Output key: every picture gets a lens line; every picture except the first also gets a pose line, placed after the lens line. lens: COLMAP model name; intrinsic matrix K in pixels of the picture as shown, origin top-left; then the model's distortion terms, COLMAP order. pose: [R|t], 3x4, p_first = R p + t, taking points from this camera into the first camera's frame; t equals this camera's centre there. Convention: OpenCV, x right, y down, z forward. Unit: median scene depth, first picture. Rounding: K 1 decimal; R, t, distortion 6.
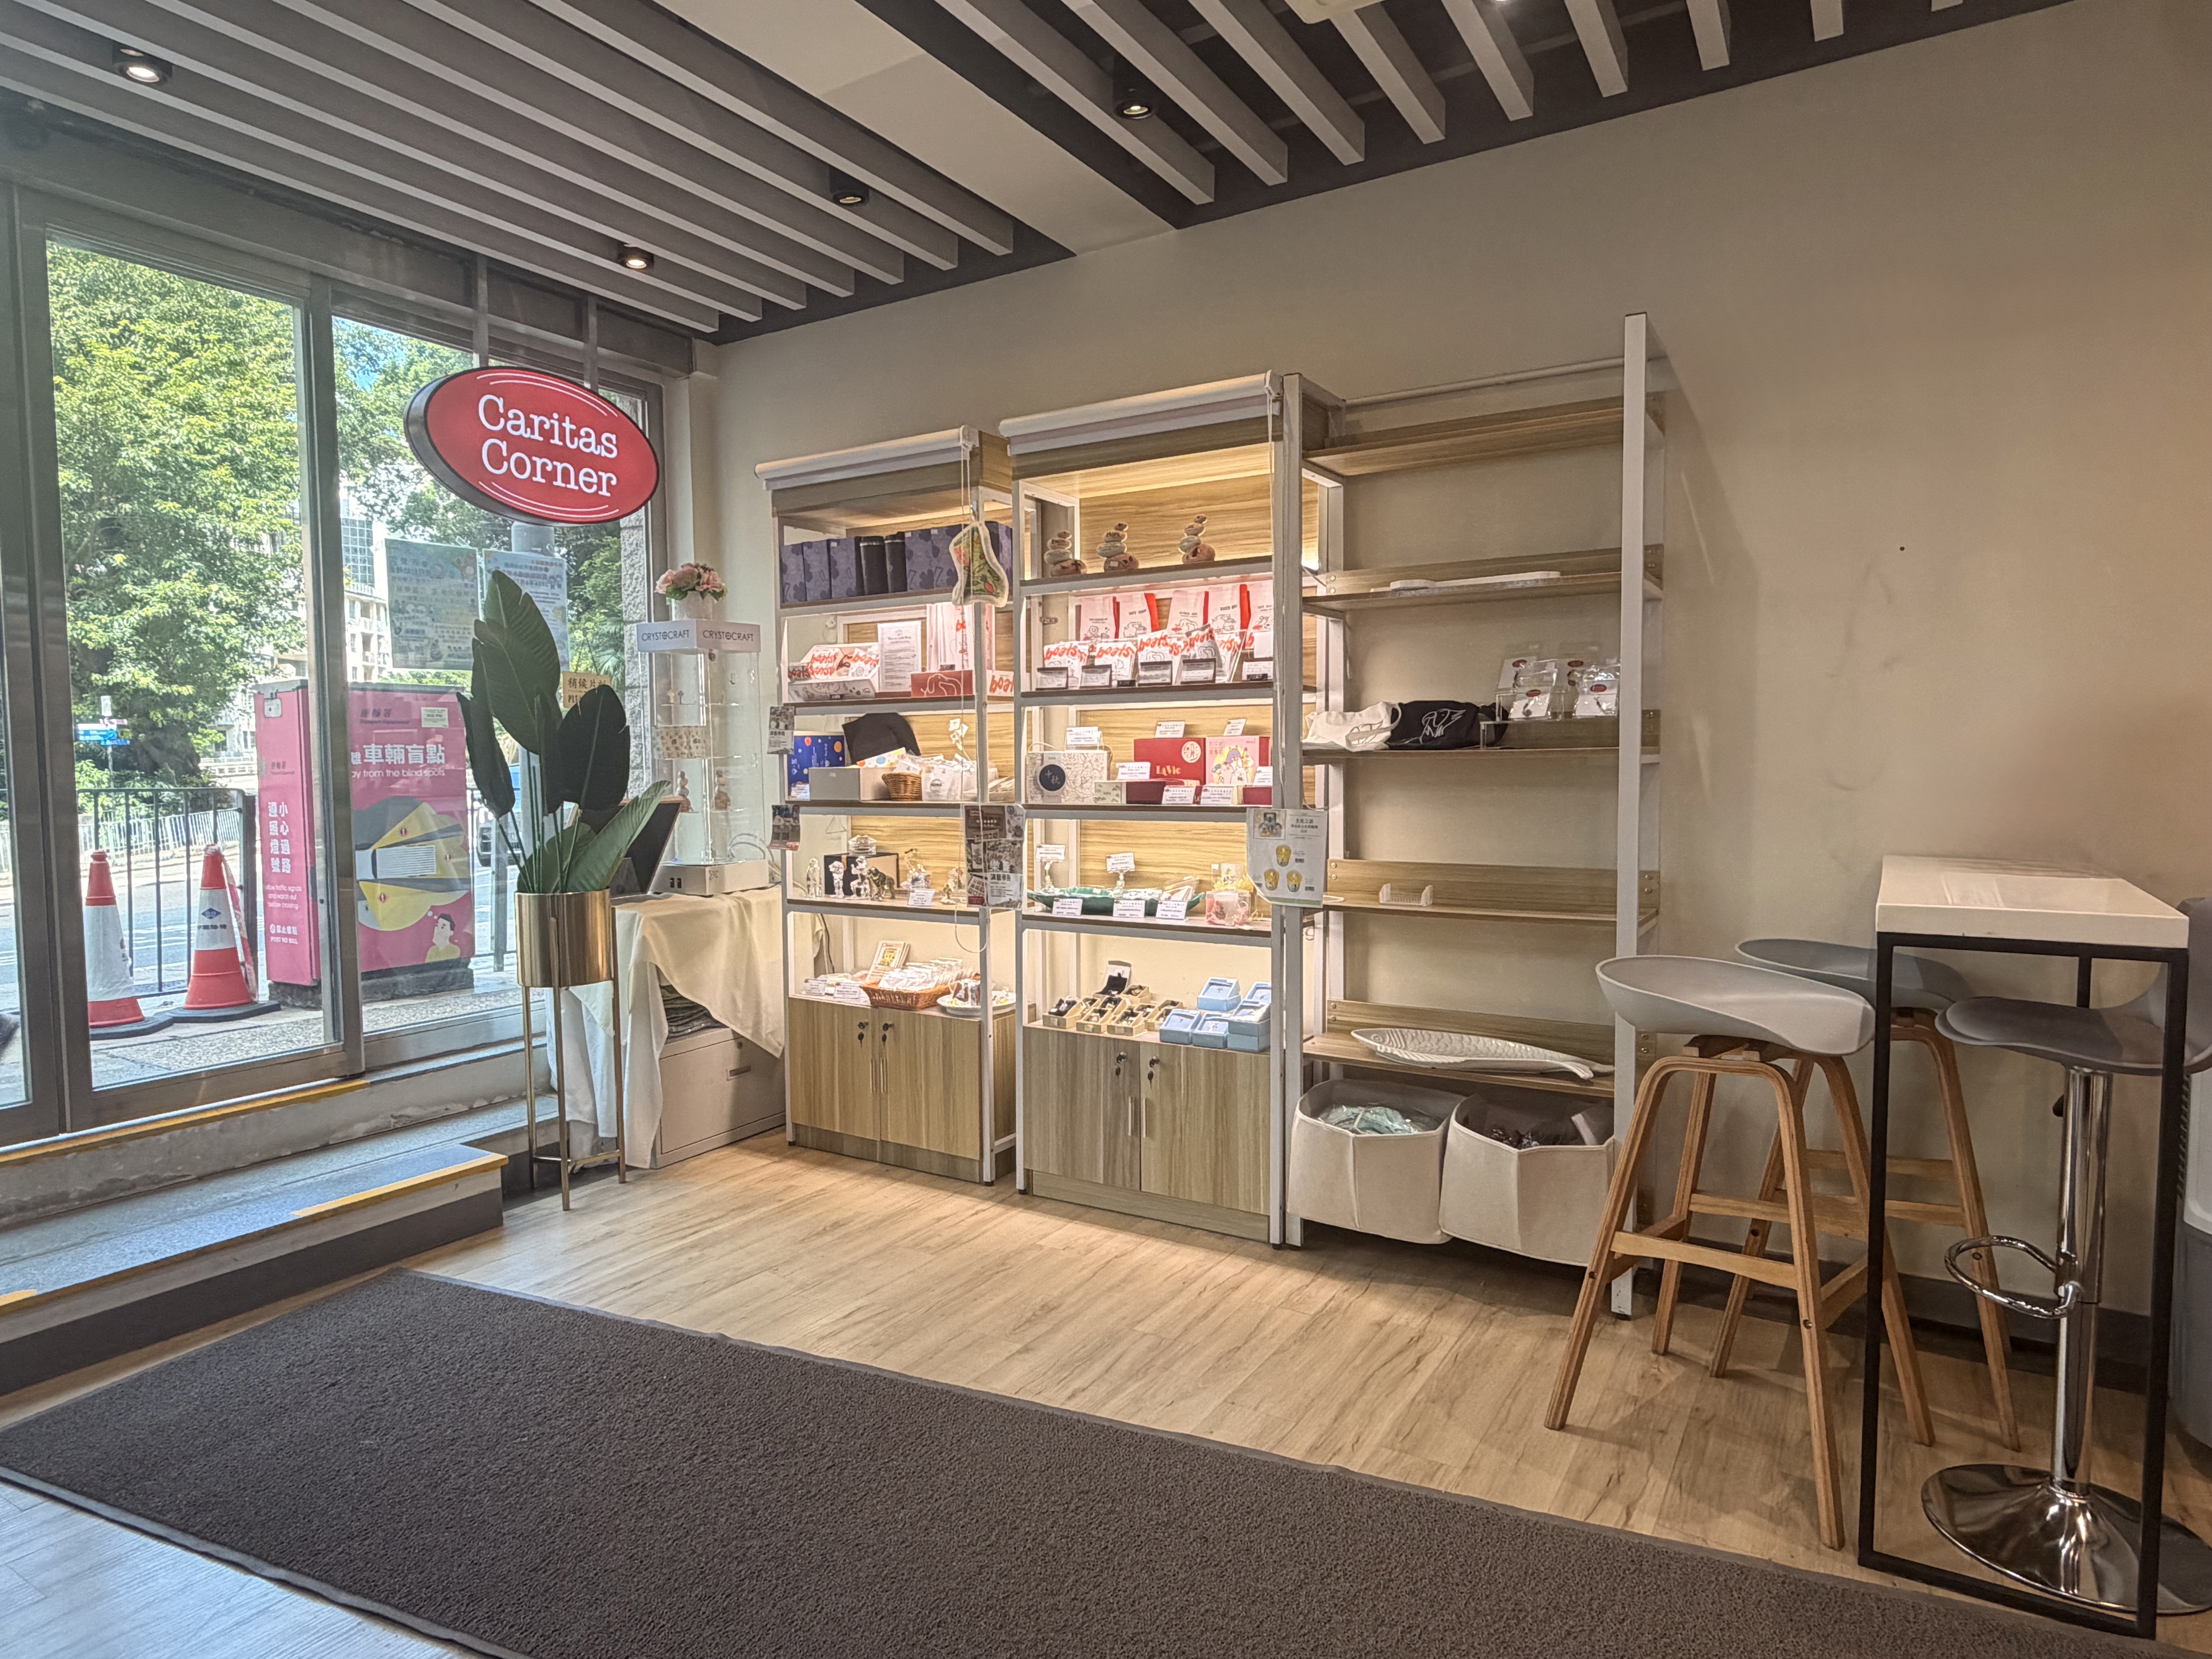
lens RADIAL K [[1300.3, 0, 1111.2], [0, 1300.3, 827.4], [0, 0, 1]] dist [0.009138, -0.001336]
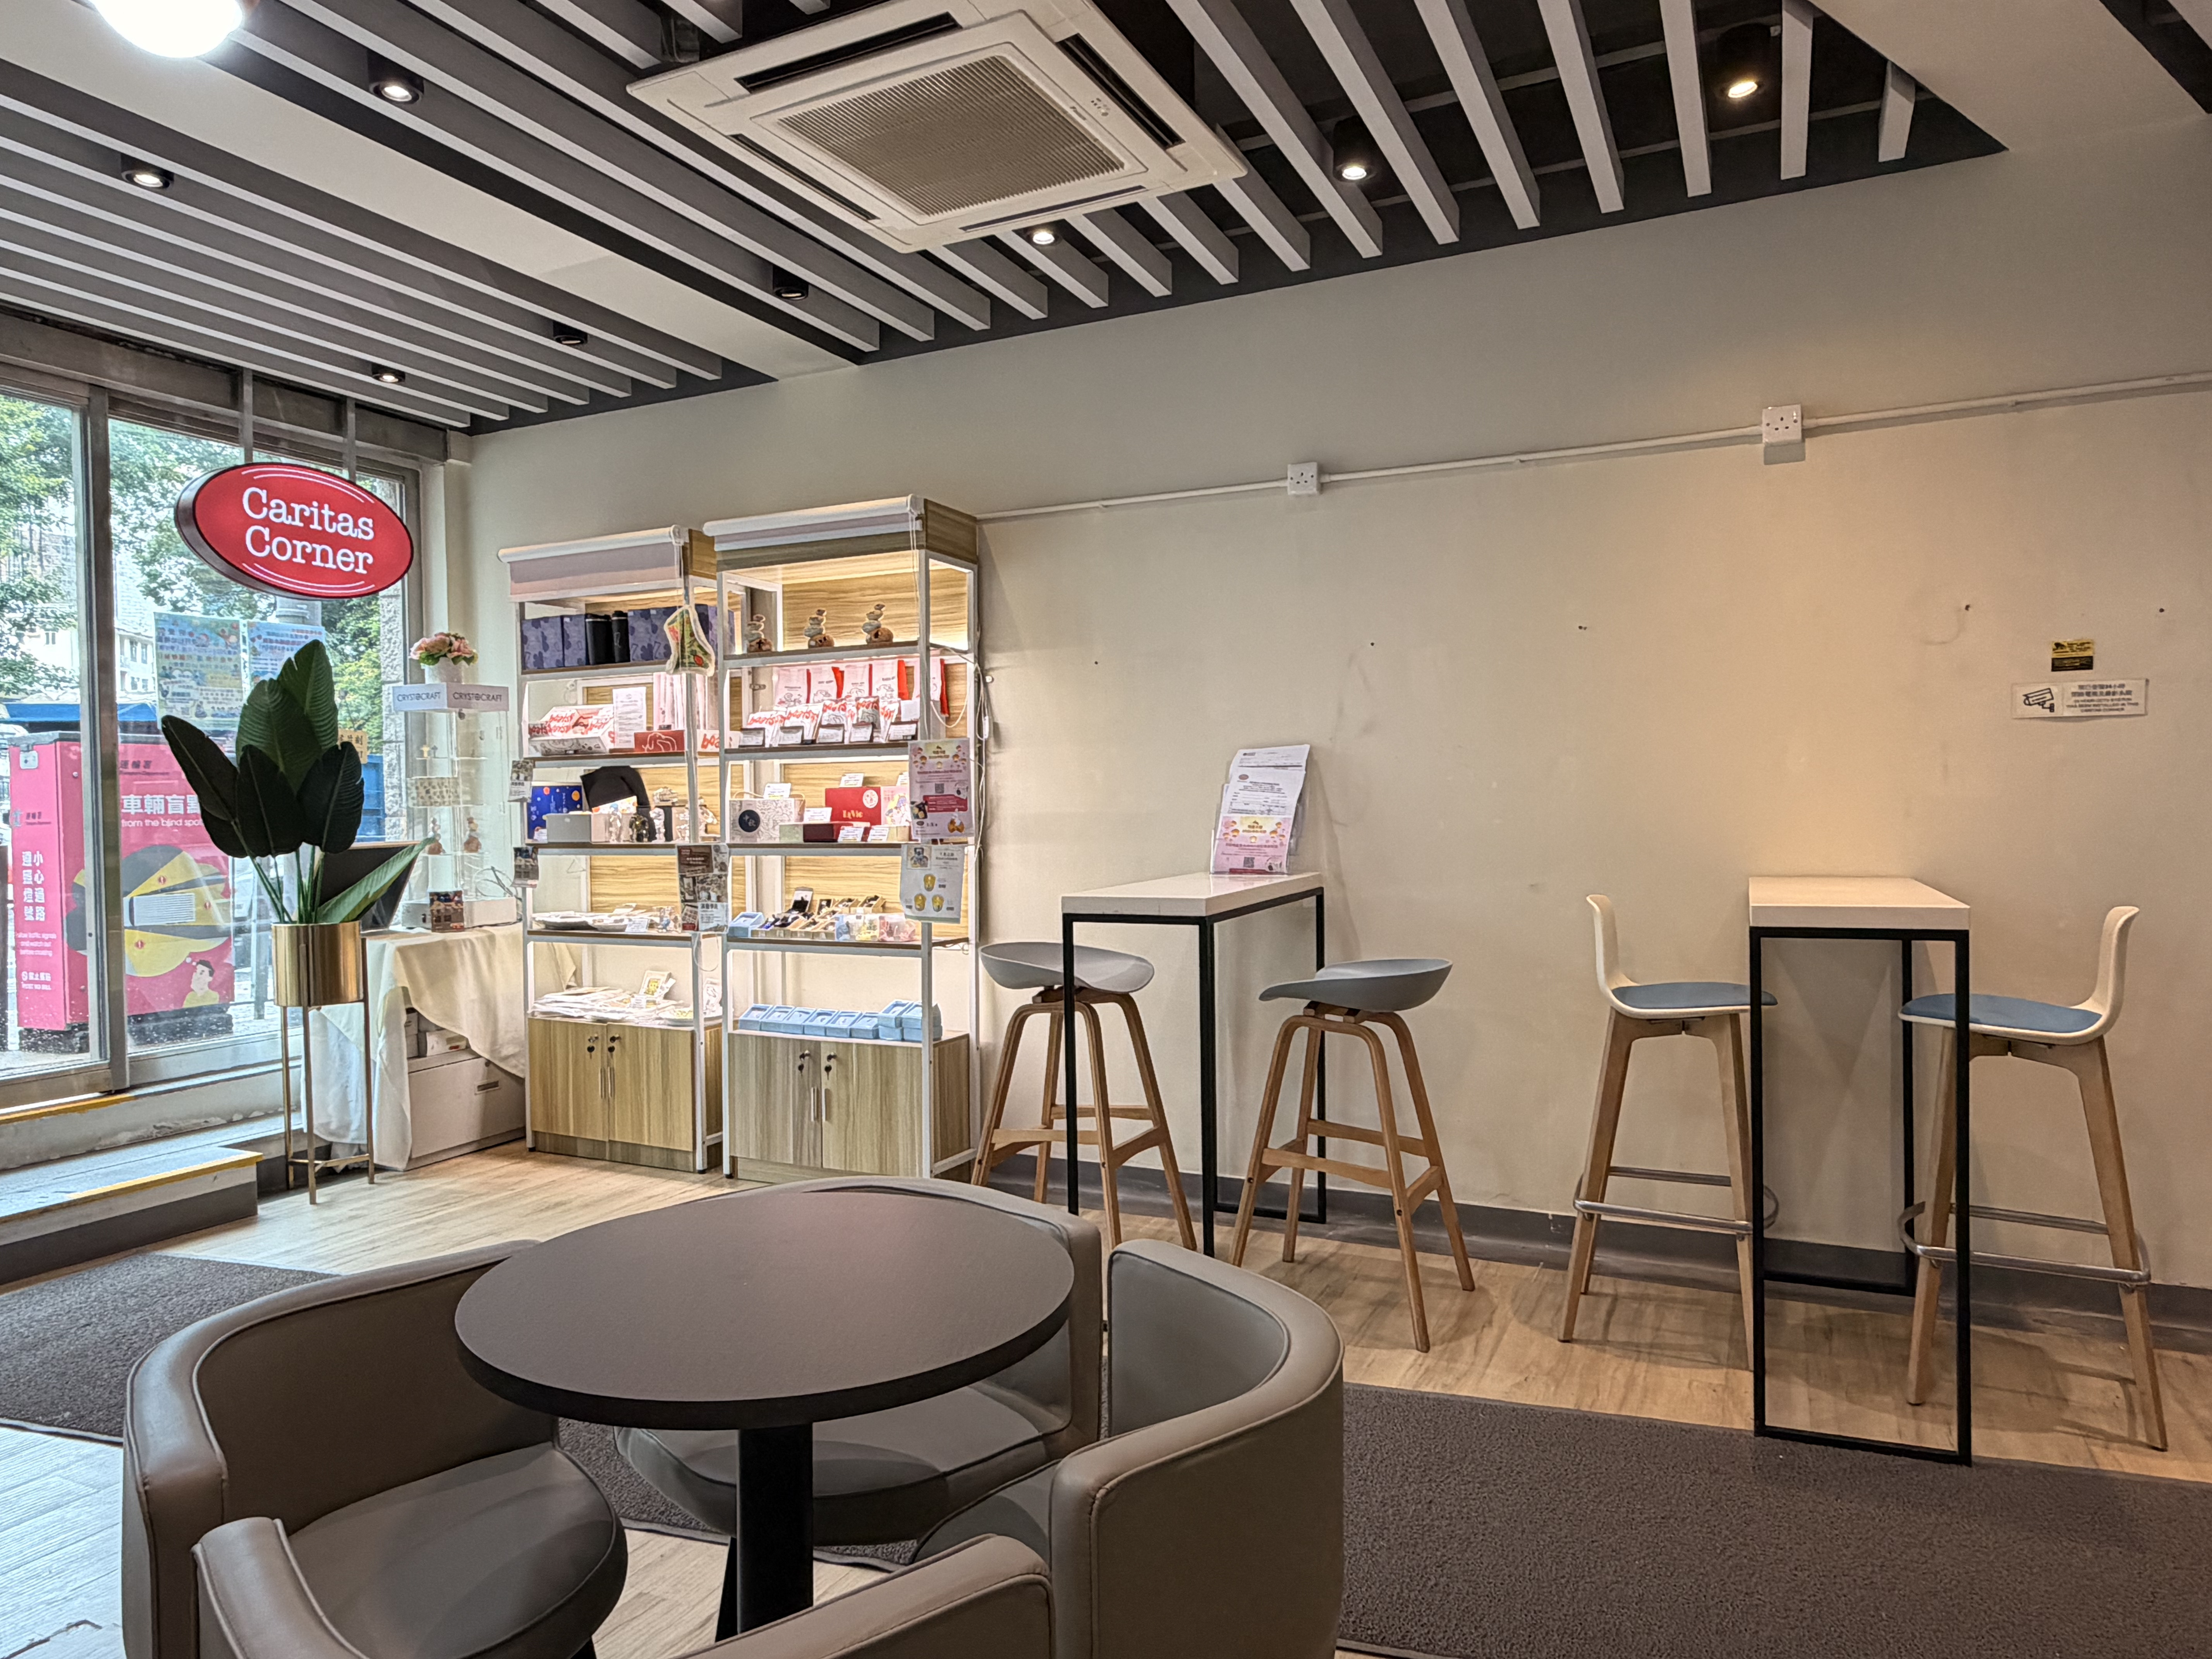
lens RADIAL K [[1398.7, 0, 1098.7], [0, 1398.7, 835.0], [0, 0, 1]] dist [0.007517, 0.001720]
pose [[0.995280, -0.006250, 0.096843, 0.138454], [0.009444, 0.999425, -0.032554, 0.017969], [-0.096584, 0.033315, 0.994767, -0.282450]]
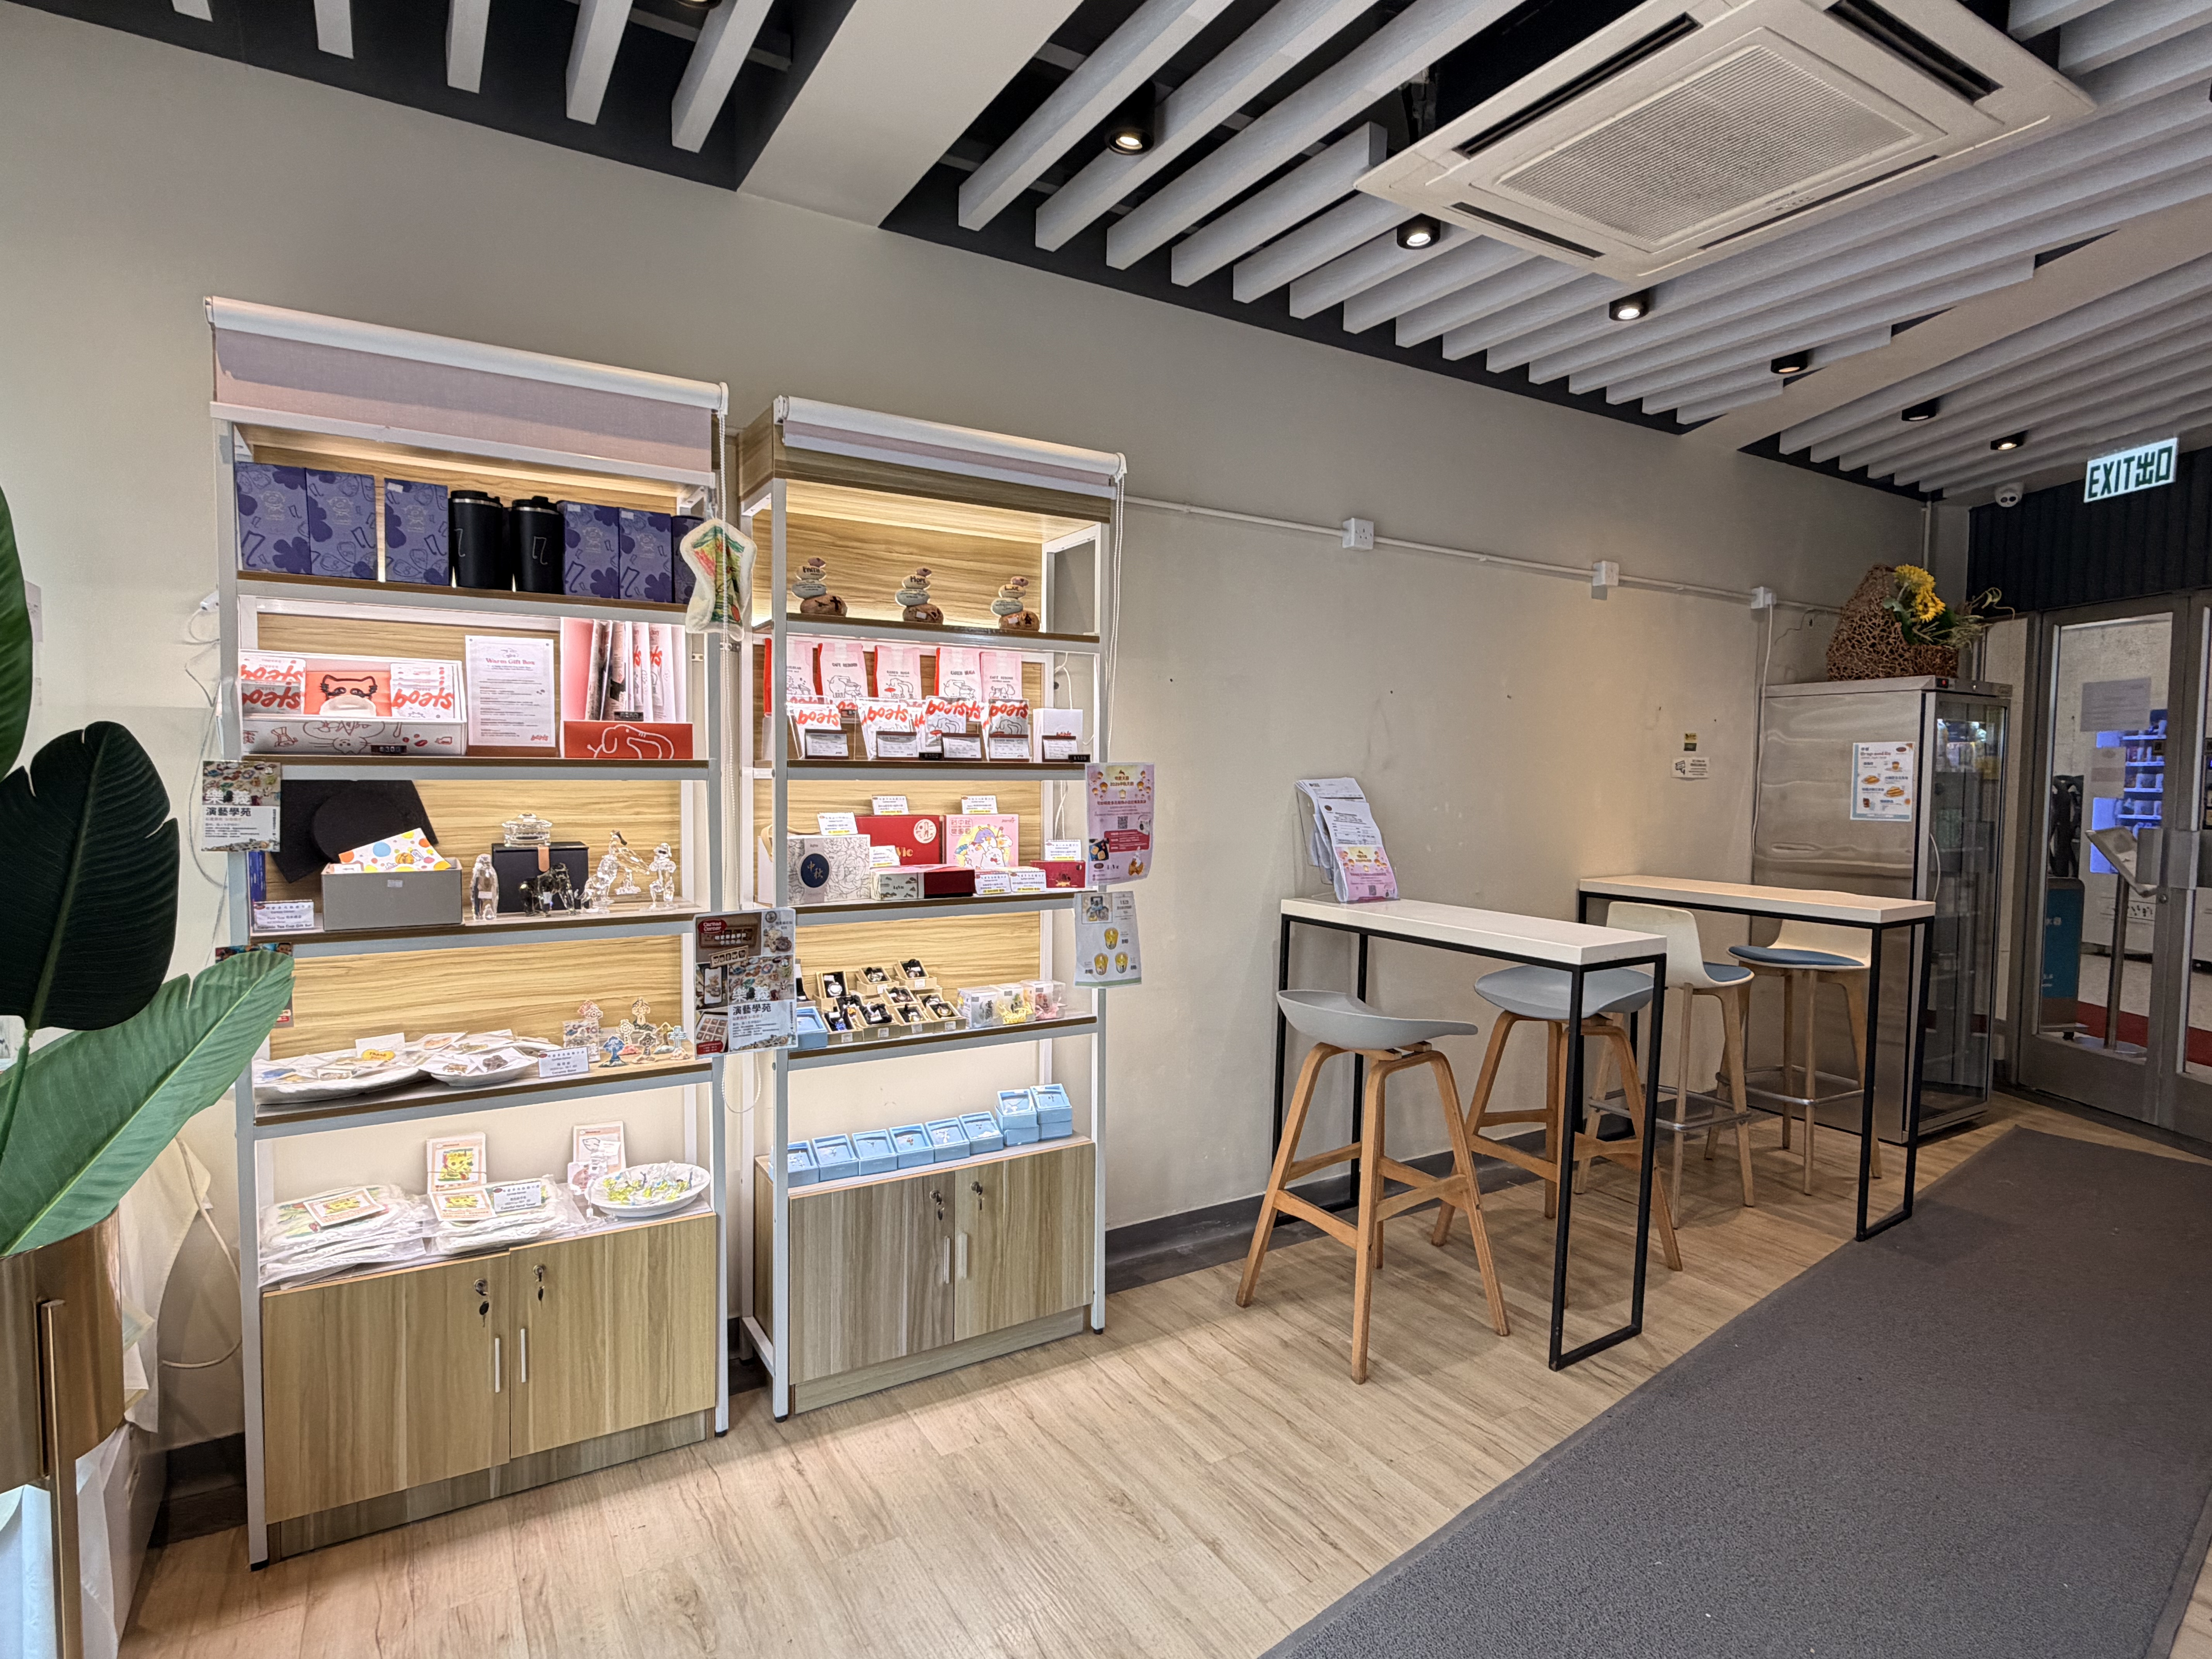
lens RADIAL K [[1150.0, 0, 1103.9], [0, 1150.0, 828.7], [0, 0, 1]] dist [0.004227, -0.000489]
pose [[0.461120, -0.032578, 0.886739, -0.549274], [0.033476, 0.999253, 0.019303, -0.067403], [-0.886706, 0.020784, 0.461866, 0.502384]]
